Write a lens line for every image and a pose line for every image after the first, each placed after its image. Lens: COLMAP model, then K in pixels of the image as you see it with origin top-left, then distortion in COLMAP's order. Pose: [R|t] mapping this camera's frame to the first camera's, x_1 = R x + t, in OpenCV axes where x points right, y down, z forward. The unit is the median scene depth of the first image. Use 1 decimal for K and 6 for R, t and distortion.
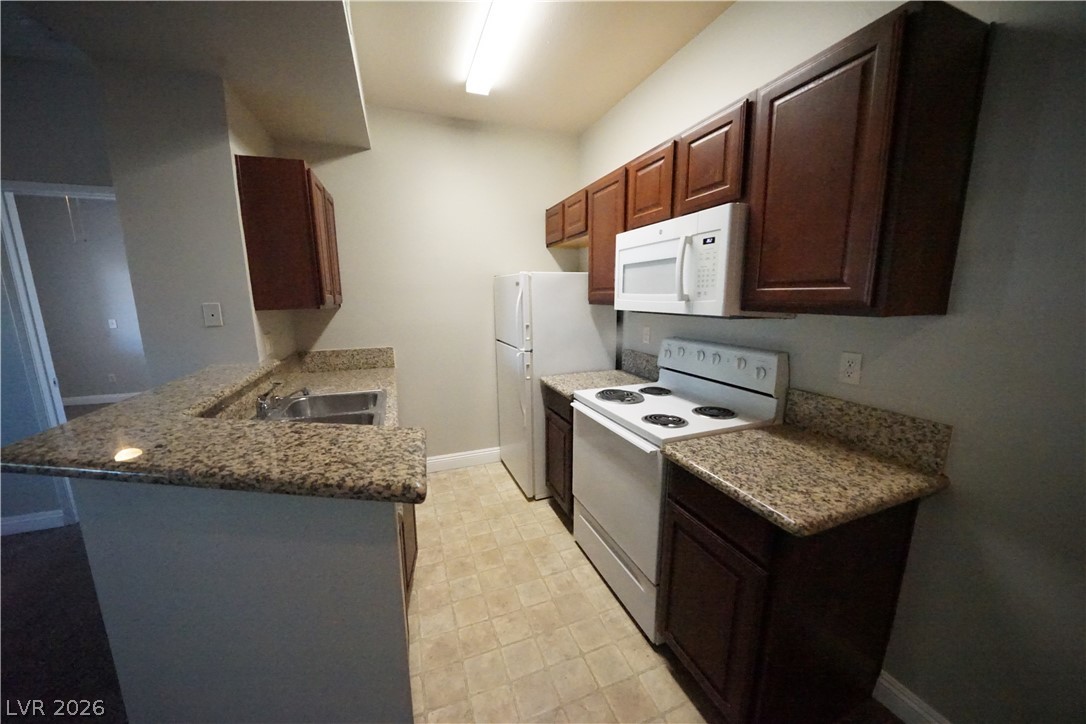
lens RADIAL K [[372.0, 0, 543.0], [0, 372.0, 362.0], [0, 0, 1]] dist [-0.027409, 0.002522]
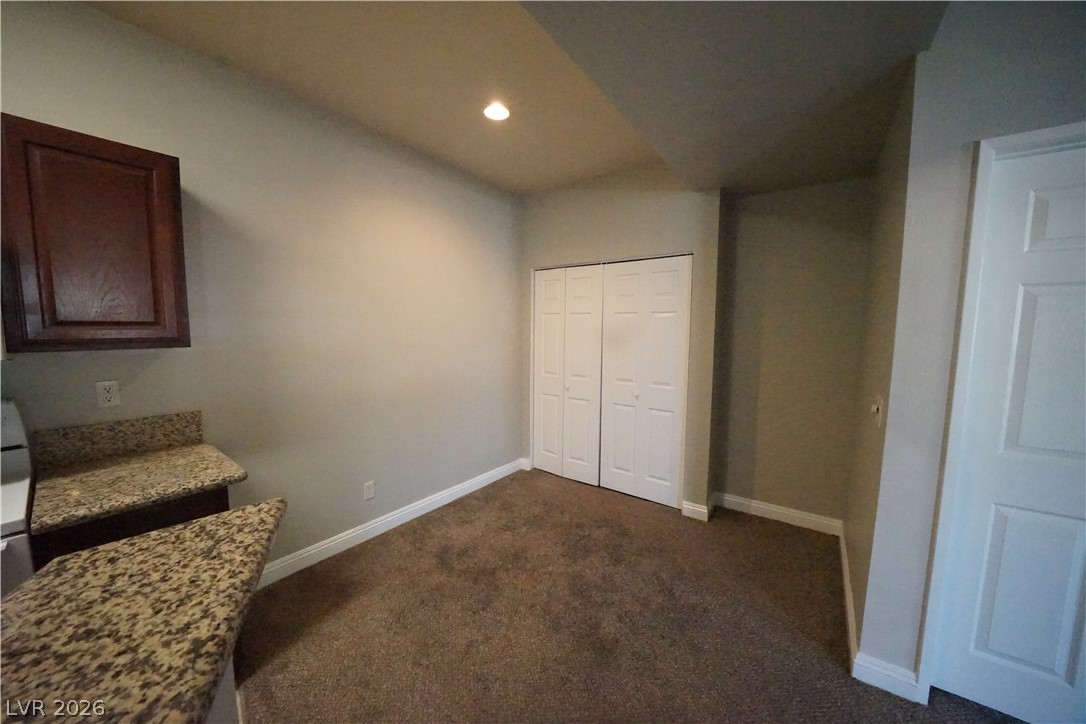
lens RADIAL K [[372.0, 0, 543.0], [0, 372.0, 362.0], [0, 0, 1]] dist [-0.027409, 0.002522]
pose [[-0.541834, -0.076851, 0.836965, -1.167139], [0.144032, 0.972590, 0.182548, -0.122873], [-0.828052, 0.219460, -0.515913, 0.538696]]
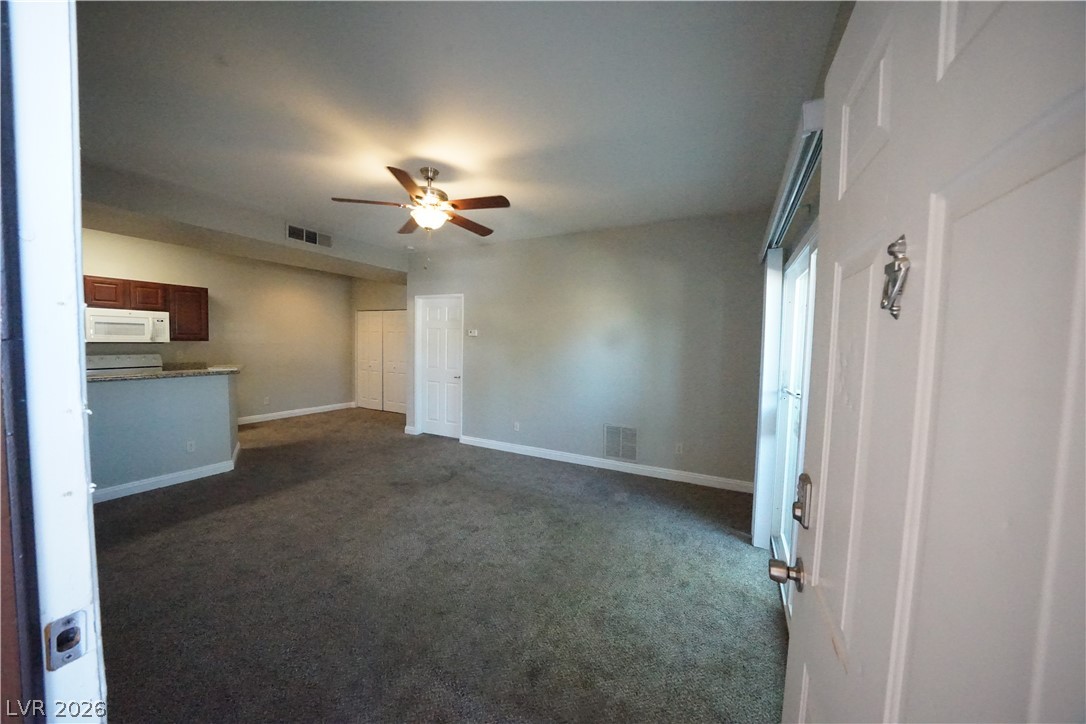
lens RADIAL K [[372.0, 0, 543.0], [0, 372.0, 362.0], [0, 0, 1]] dist [-0.027409, 0.002522]
pose [[-0.676740, -0.051184, 0.734441, -6.219106], [0.108920, 0.979642, 0.168635, -0.180969], [-0.728120, 0.194117, -0.657388, 0.959769]]
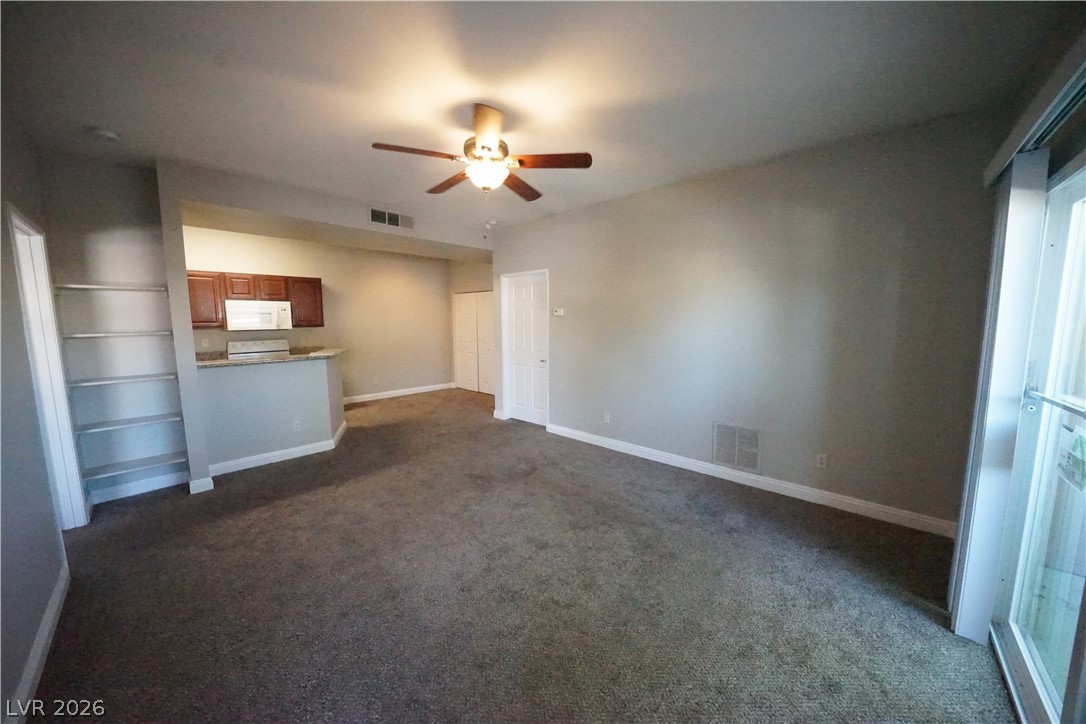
lens RADIAL K [[372.0, 0, 543.0], [0, 372.0, 362.0], [0, 0, 1]] dist [-0.027409, 0.002522]
pose [[-0.446760, -0.097426, 0.889333, -5.871567], [0.160986, 0.969073, 0.187034, -0.111506], [-0.880050, 0.226730, -0.417259, 0.468662]]
